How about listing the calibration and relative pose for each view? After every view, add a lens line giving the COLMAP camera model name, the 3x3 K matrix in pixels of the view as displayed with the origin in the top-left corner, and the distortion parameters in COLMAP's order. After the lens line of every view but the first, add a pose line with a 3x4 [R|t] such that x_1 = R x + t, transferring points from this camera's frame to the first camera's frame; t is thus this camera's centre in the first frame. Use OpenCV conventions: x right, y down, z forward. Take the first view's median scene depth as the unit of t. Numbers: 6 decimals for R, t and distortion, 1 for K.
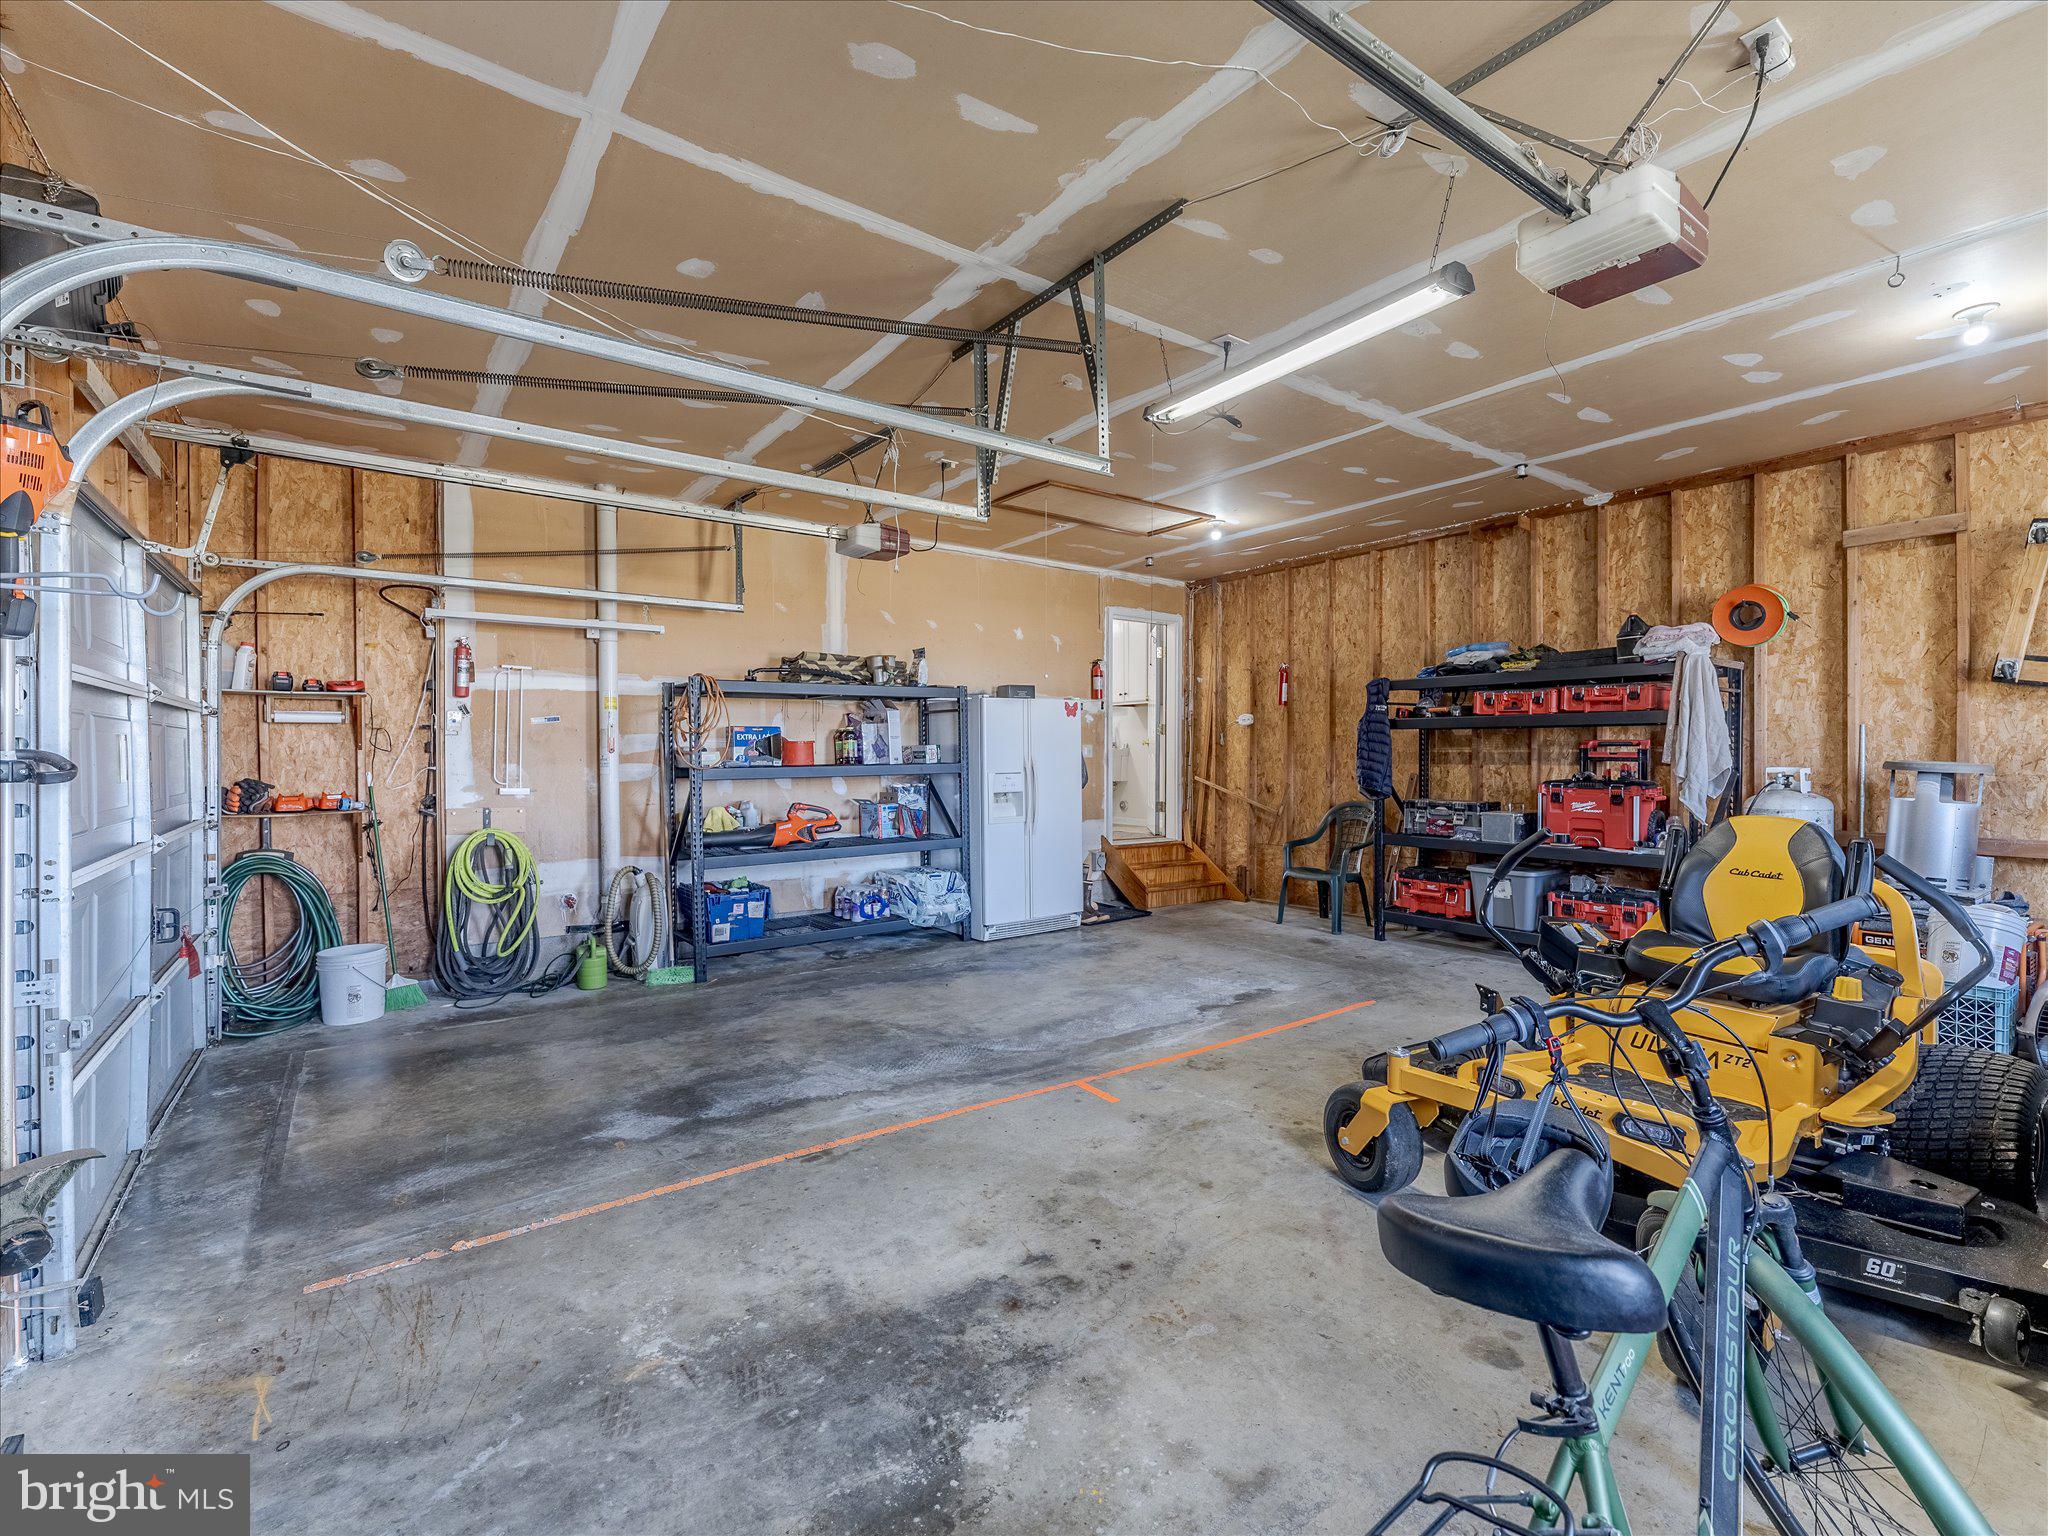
lens RADIAL K [[931.2, 0, 1024.2], [0, 931.2, 762.9], [0, 0, 1]] dist [-0.000695, 0.000454]
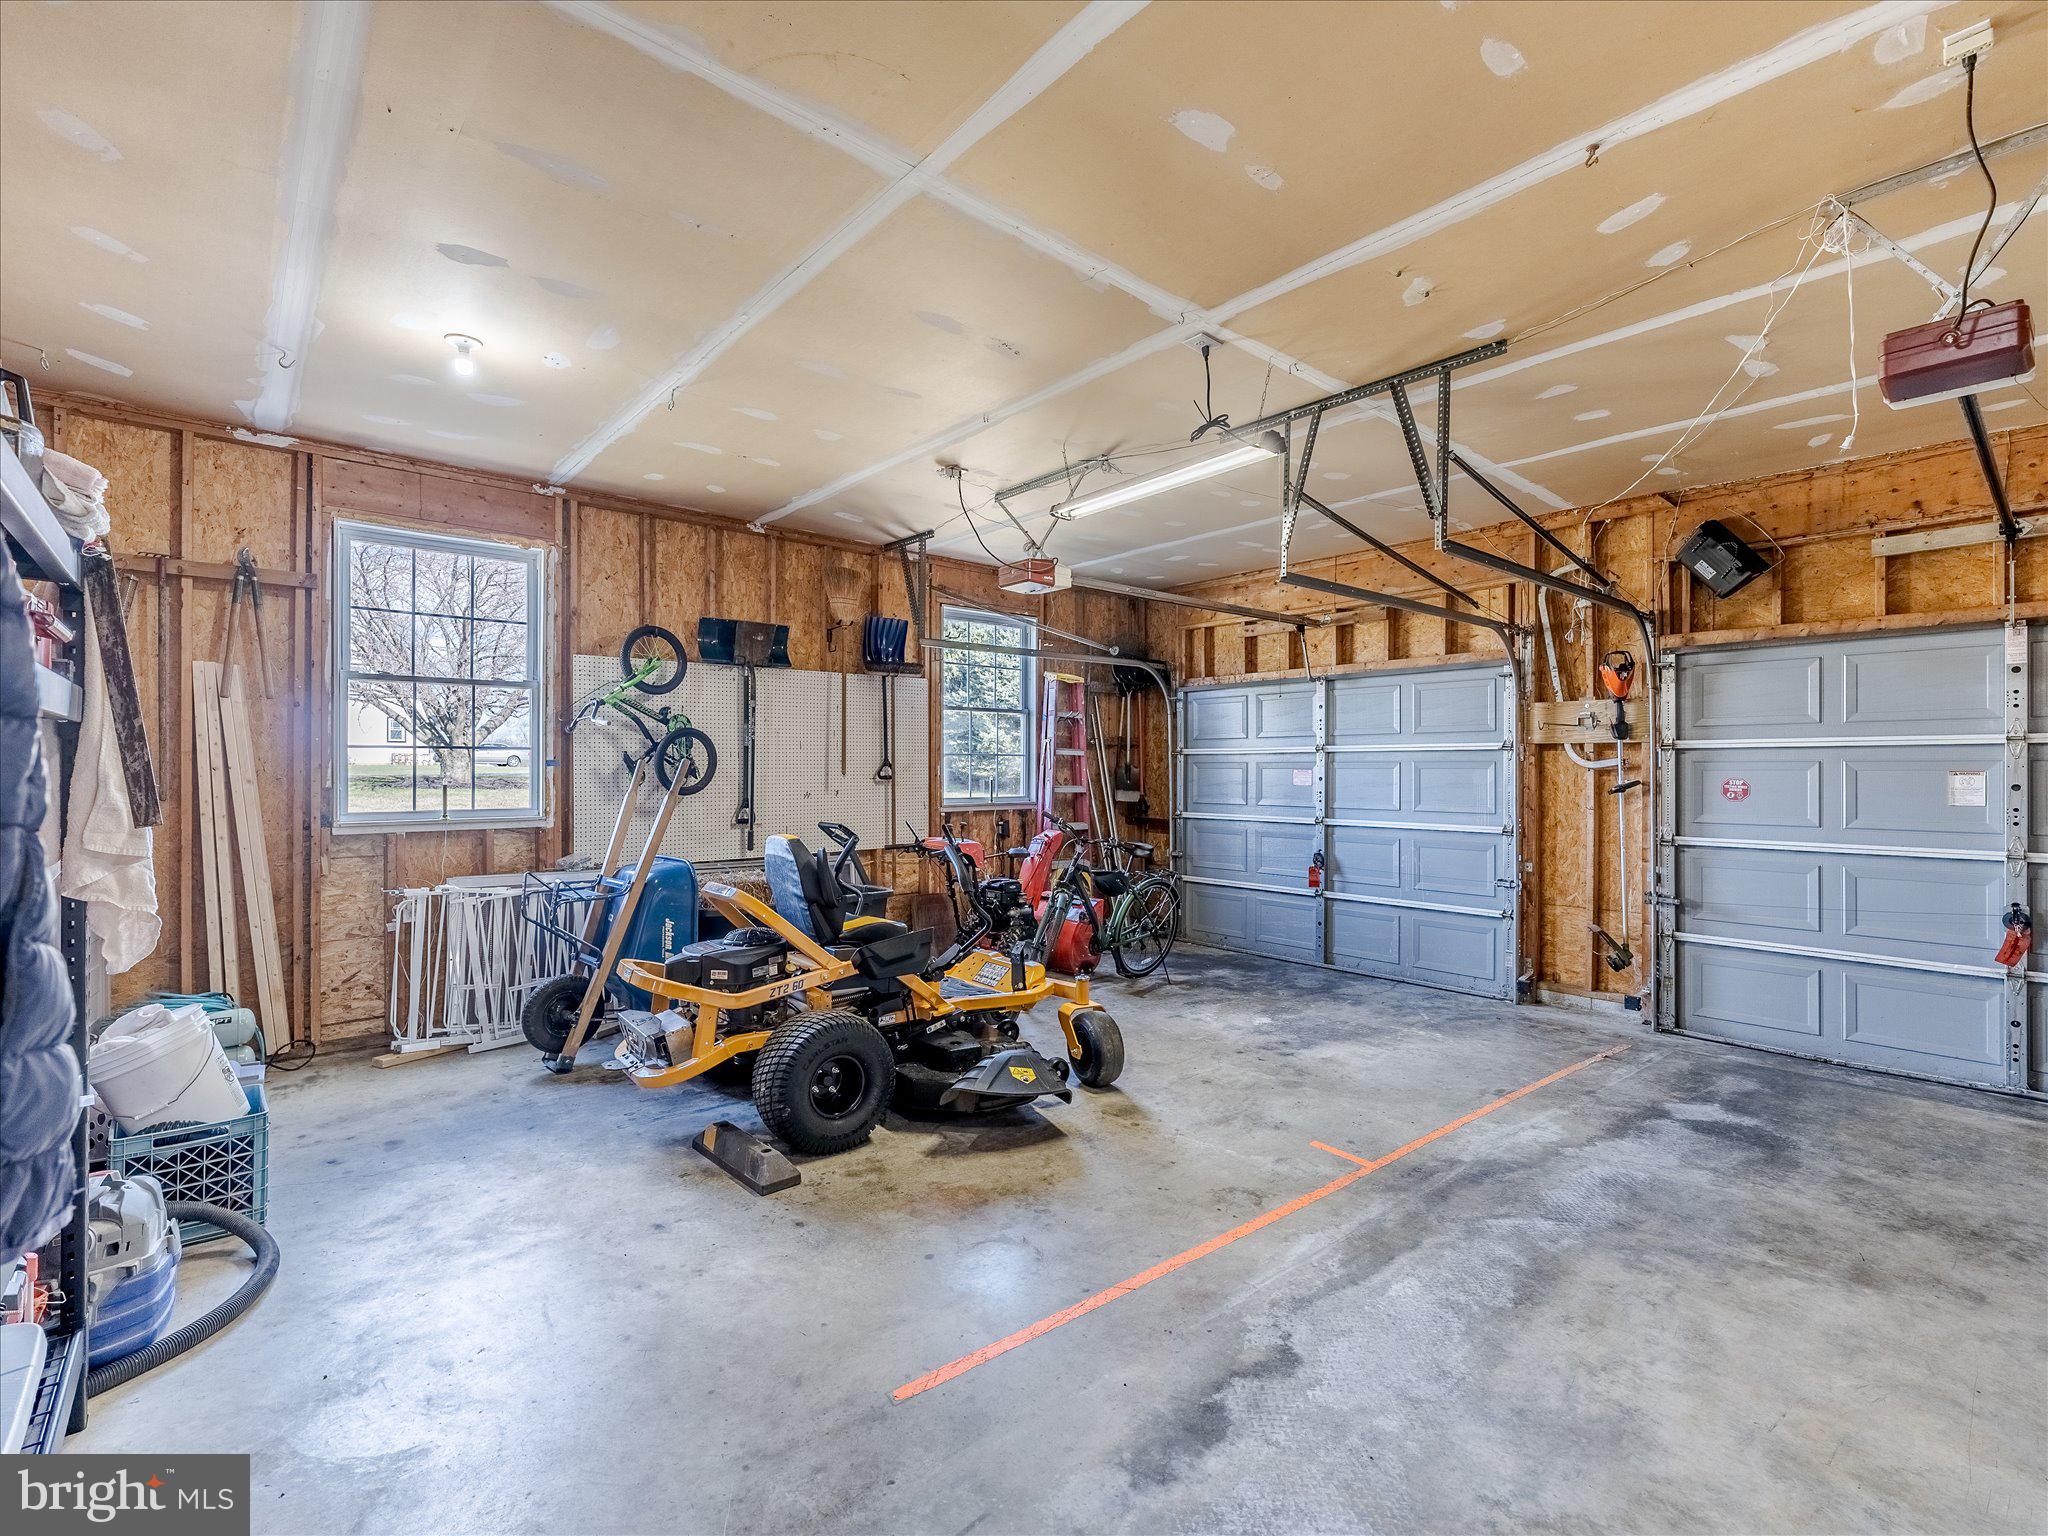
lens RADIAL K [[931.2, 0, 1026.2], [0, 931.2, 768.7], [0, 0, 1]] dist [-0.000695, 0.000454]
pose [[-0.996098, -0.000345, -0.088256, 0.503838], [-0.001176, 0.999955, 0.009365, -0.042273], [0.088249, 0.009433, -0.996054, 2.016438]]
